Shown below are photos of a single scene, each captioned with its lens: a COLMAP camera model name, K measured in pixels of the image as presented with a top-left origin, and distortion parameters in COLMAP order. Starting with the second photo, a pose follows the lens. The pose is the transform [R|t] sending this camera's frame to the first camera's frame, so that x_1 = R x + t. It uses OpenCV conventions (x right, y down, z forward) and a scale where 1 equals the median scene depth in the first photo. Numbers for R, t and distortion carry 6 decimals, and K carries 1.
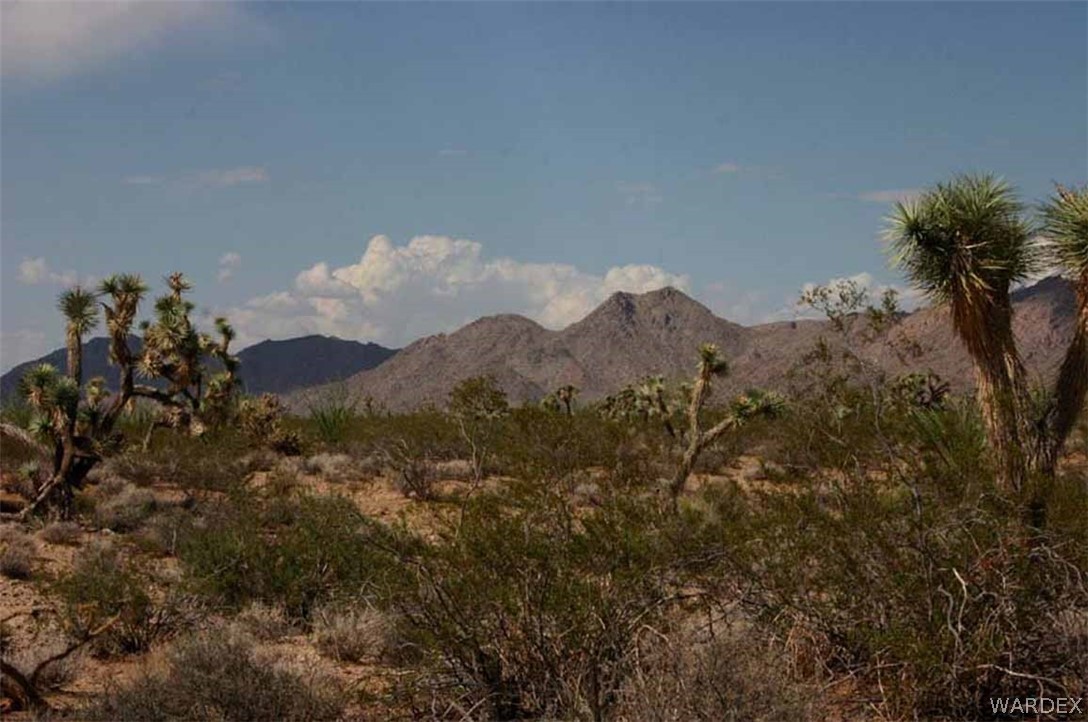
lens RADIAL K [[2767.3, 0, 544.5], [0, 2767.3, 363.4], [0, 0, 1]] dist [0.227669, 0.000000]
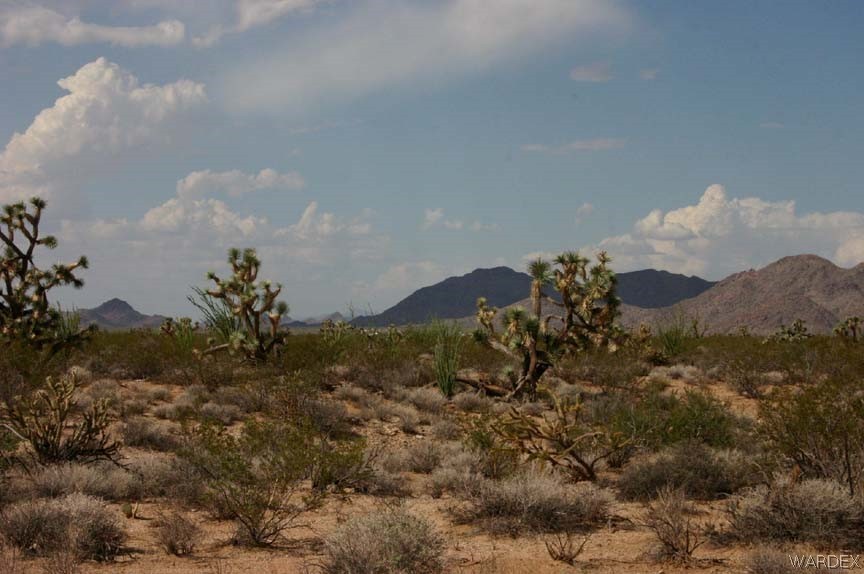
lens RADIAL K [[2197.6, 0, 435.0], [0, 2197.6, 294.3], [0, 0, 1]] dist [0.227669, 0.000000]
pose [[0.983794, 0.016756, -0.178520, 0.000631], [-0.016526, 0.999860, 0.002773, -0.009064], [0.178541, 0.000222, 0.983932, -0.263292]]
